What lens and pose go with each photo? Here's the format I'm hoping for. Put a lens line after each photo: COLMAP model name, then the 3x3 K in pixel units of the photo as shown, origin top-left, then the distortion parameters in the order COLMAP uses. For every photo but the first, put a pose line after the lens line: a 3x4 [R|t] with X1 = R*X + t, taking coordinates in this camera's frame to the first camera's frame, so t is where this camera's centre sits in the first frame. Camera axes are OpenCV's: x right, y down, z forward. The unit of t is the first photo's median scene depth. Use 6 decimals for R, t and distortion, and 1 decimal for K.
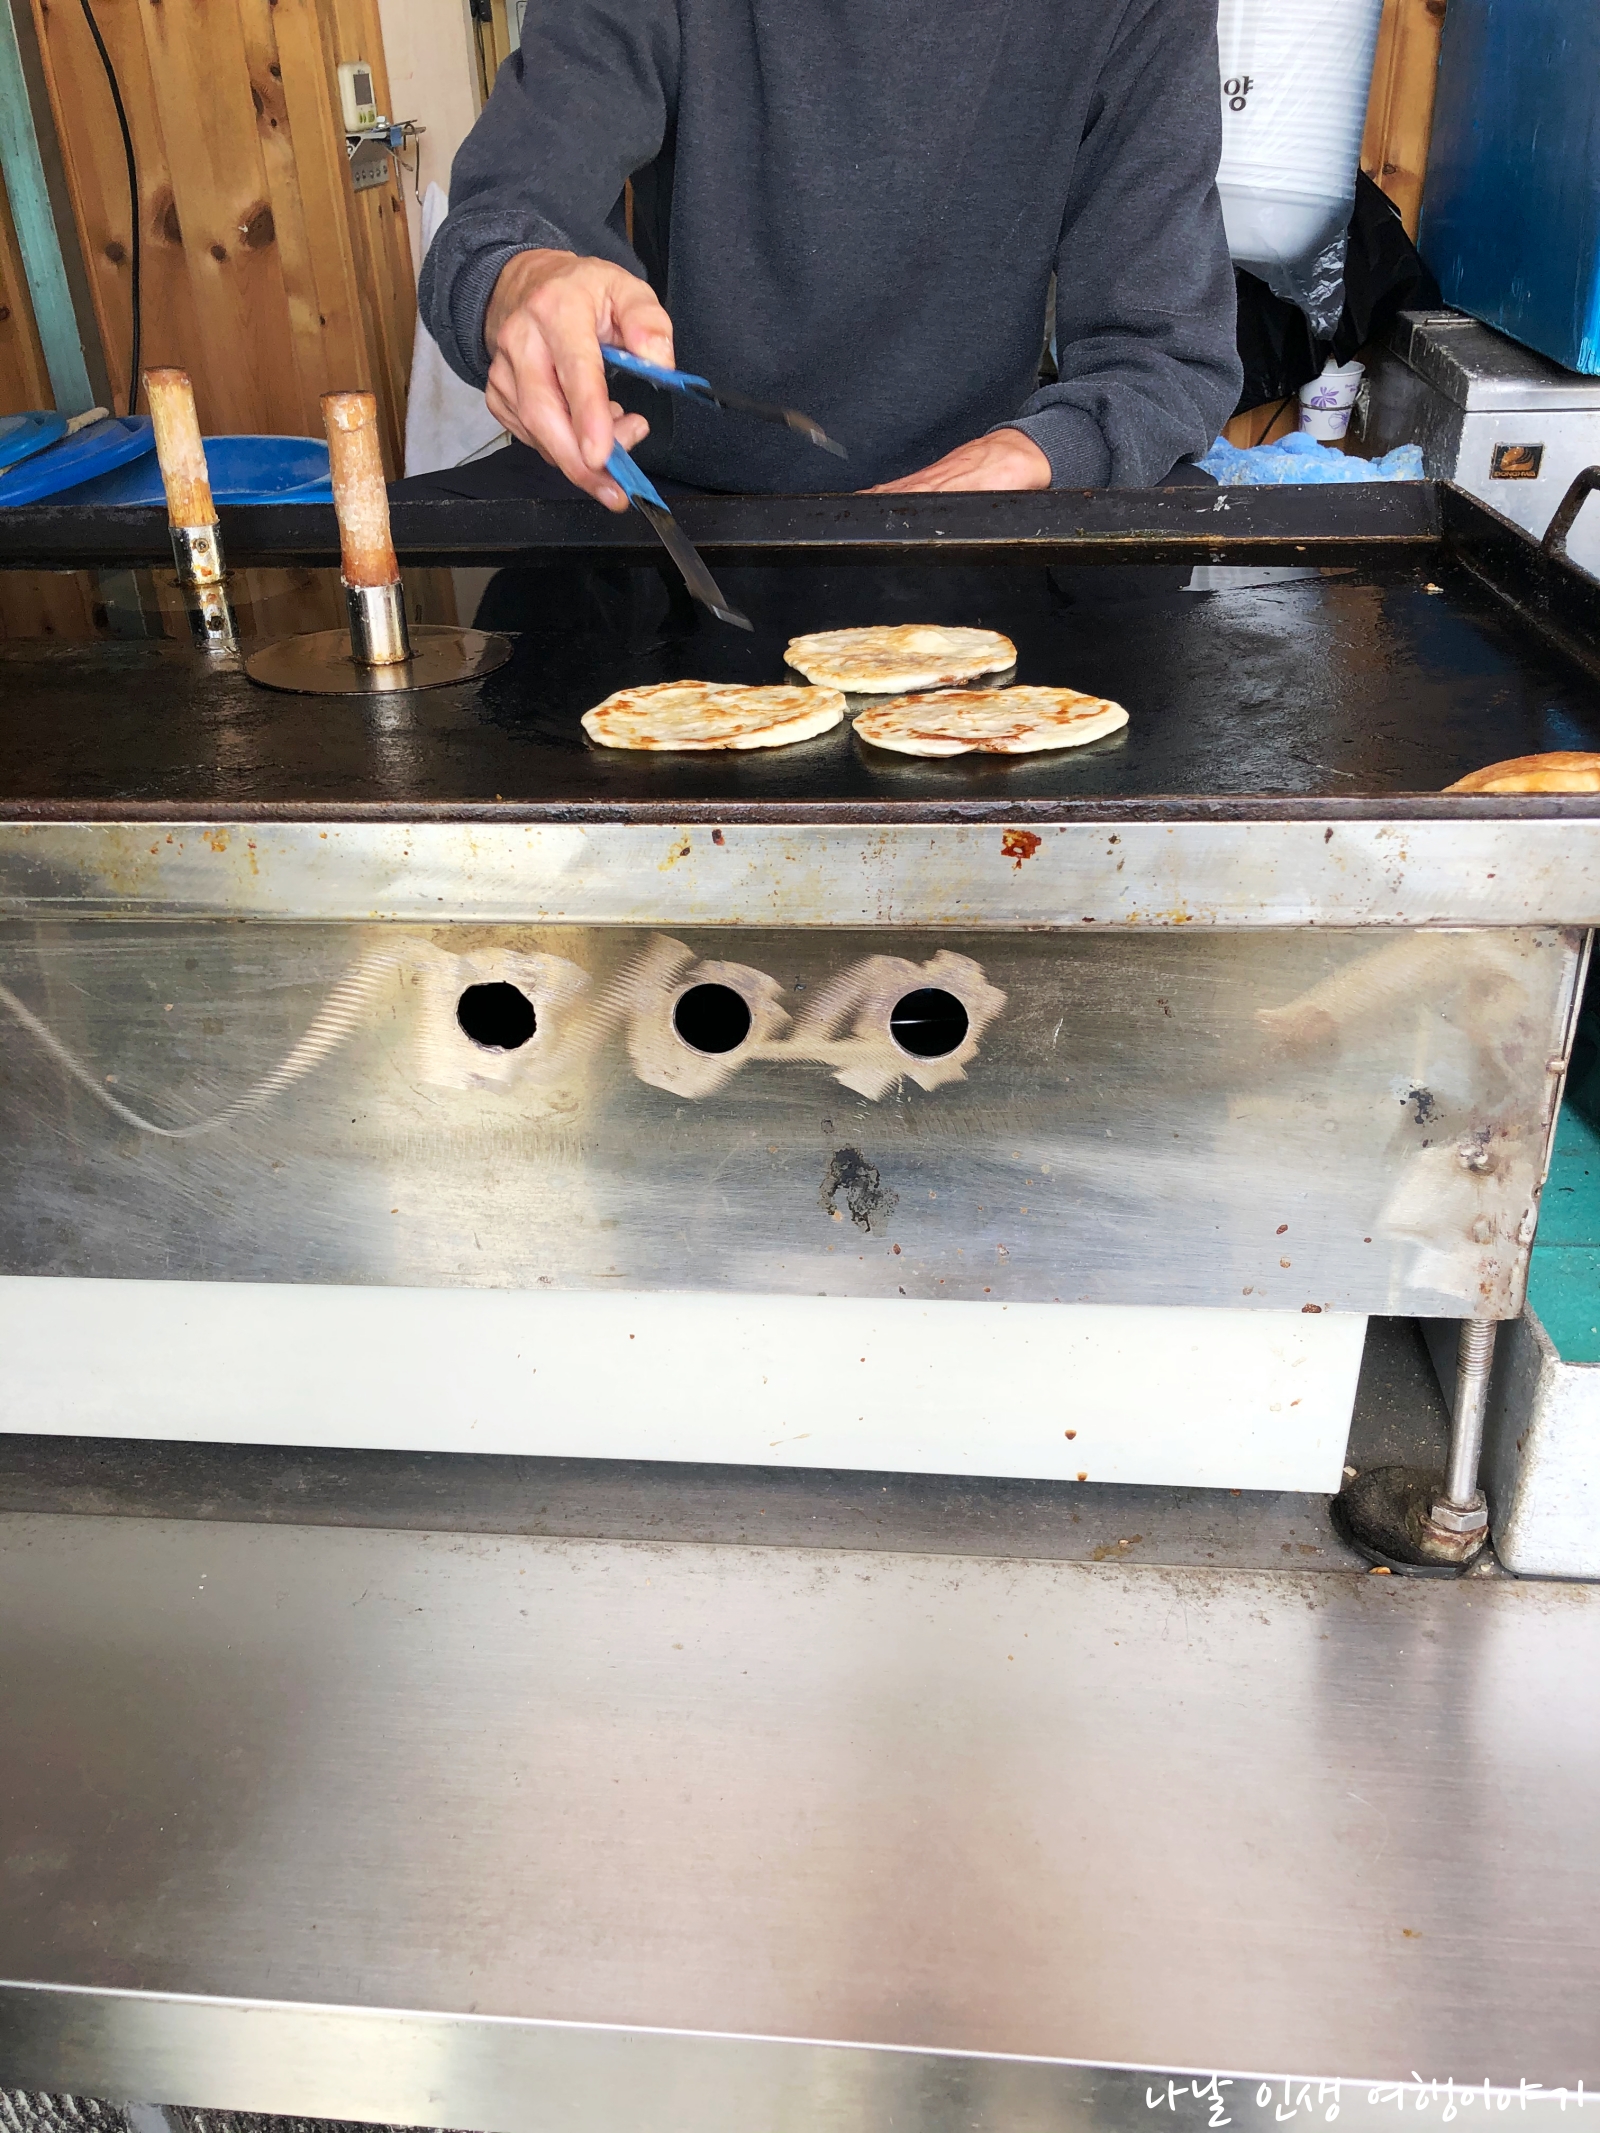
lens RADIAL K [[1762.2, 0, 800.0], [0, 1762.2, 1066.5], [0, 0, 1]] dist [-0.002559, -0.009468]
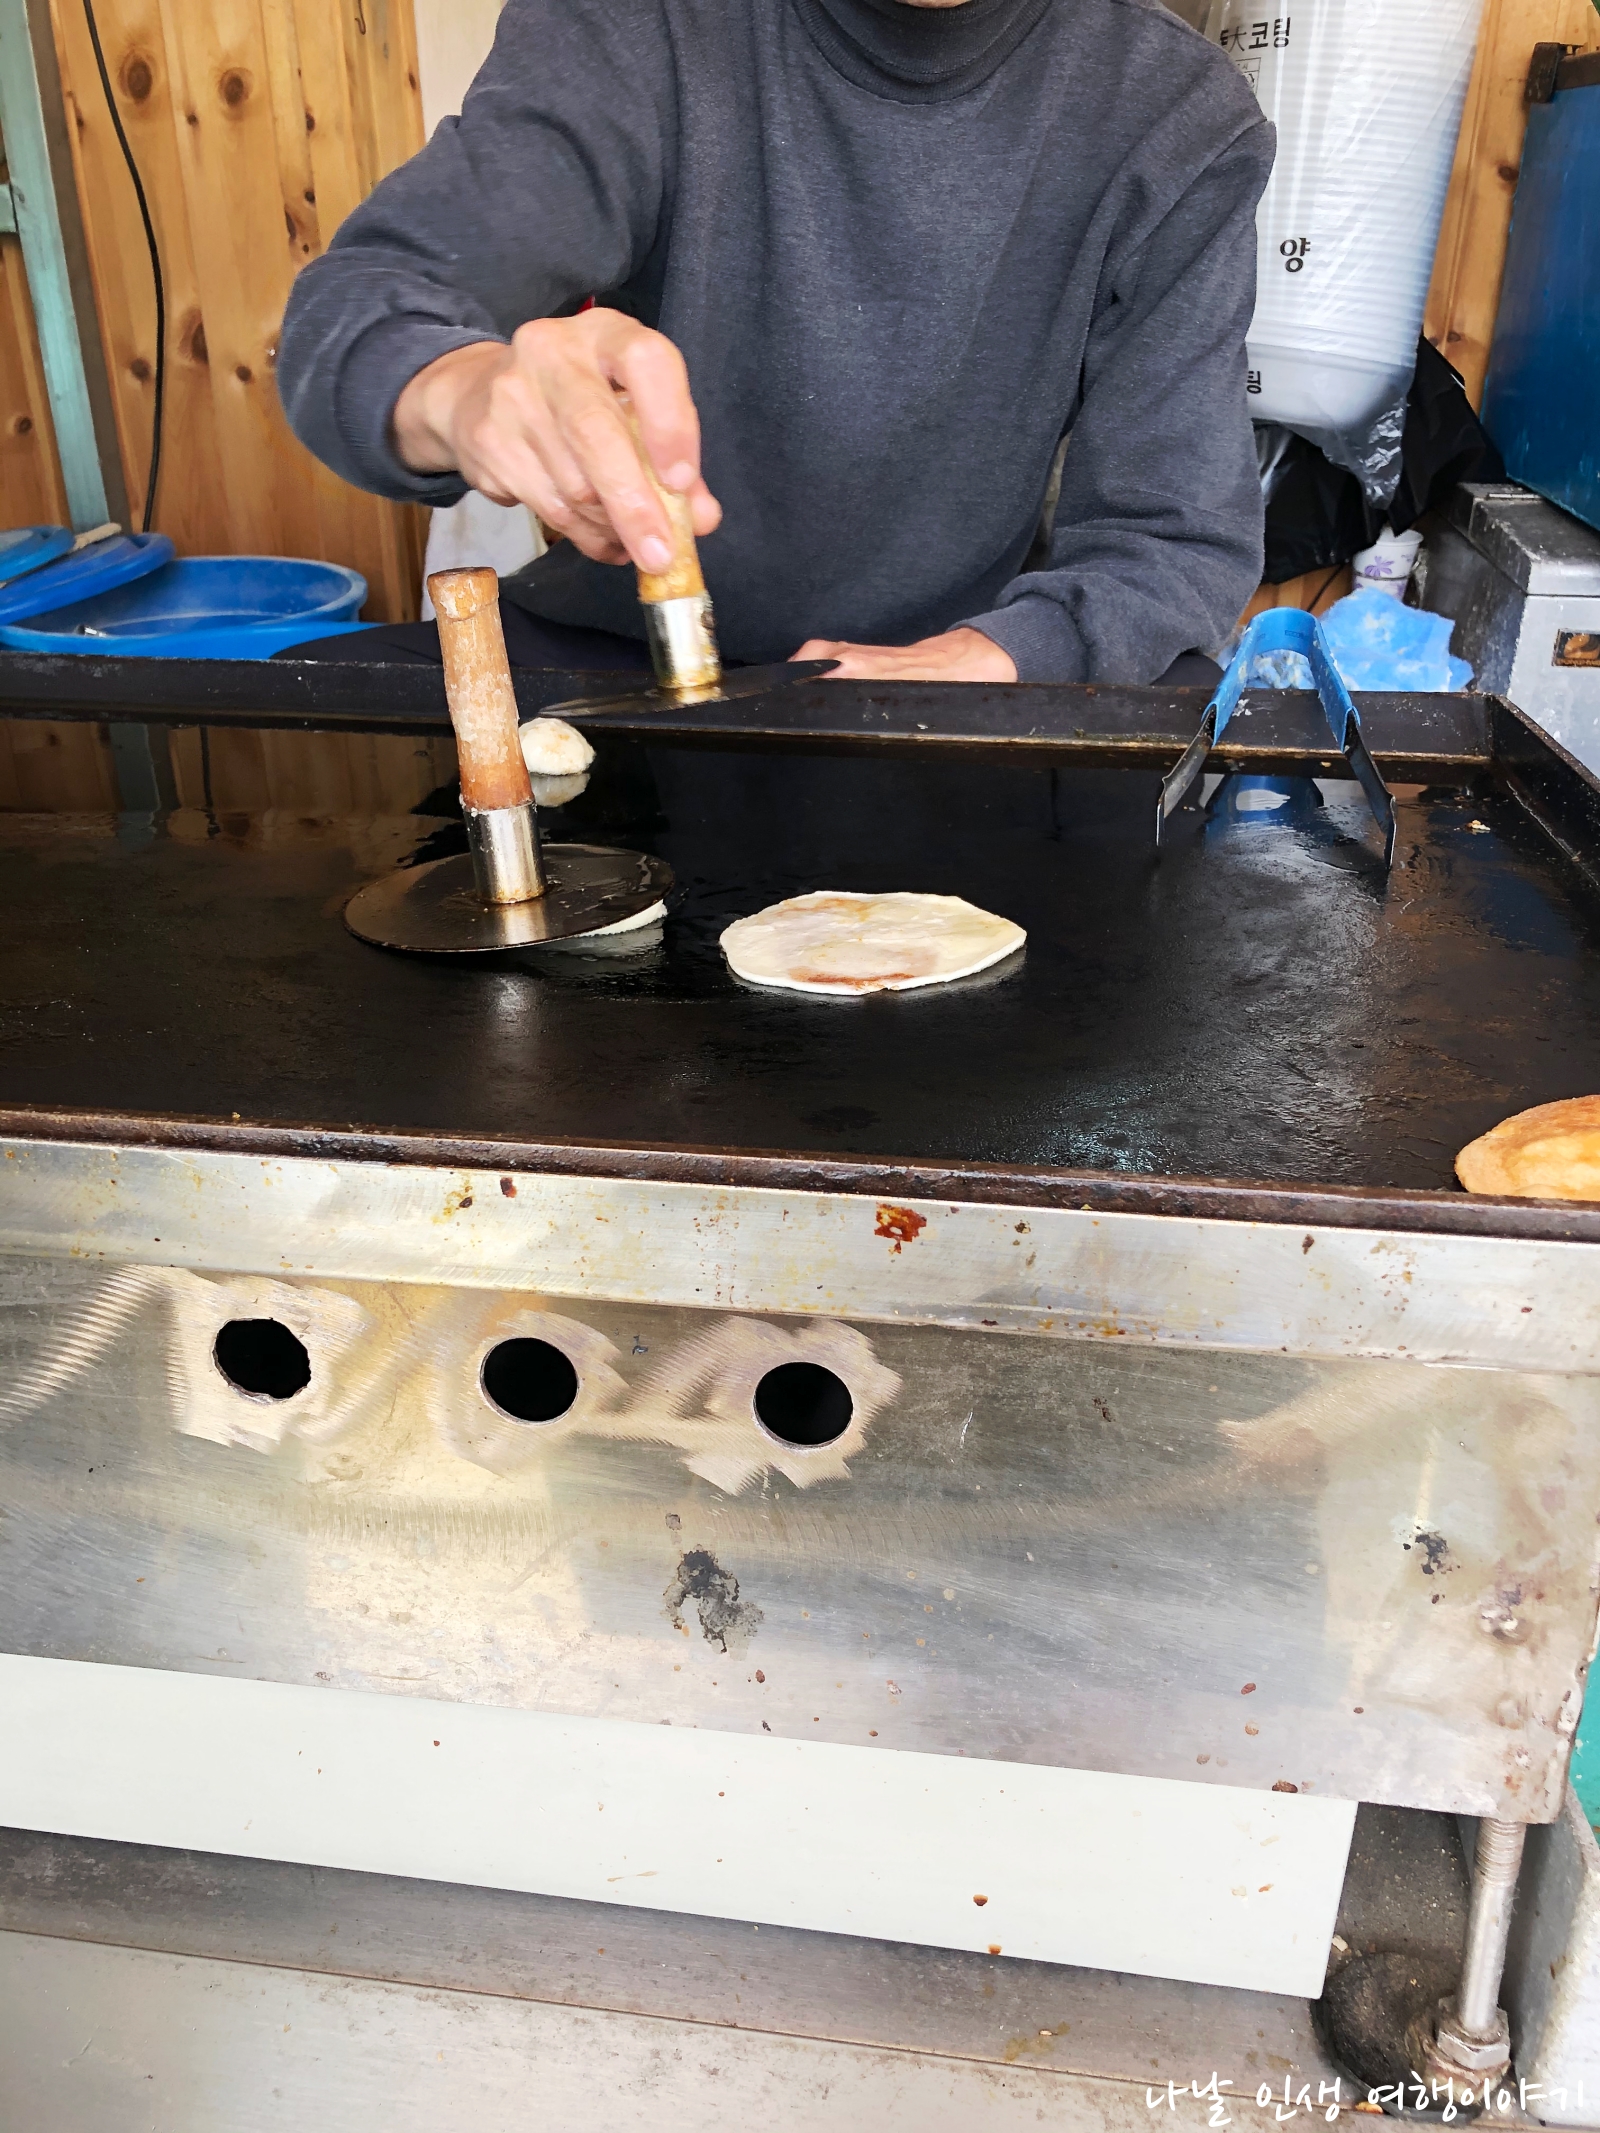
lens RADIAL K [[1776.7, 0, 800.0], [0, 1776.7, 1066.5], [0, 0, 1]] dist [-0.005197, 0.006586]
pose [[0.998535, 0.047900, -0.025182, 0.071451], [-0.049470, 0.996597, -0.065928, -0.102274], [0.021938, 0.067077, 0.997507, 0.170554]]
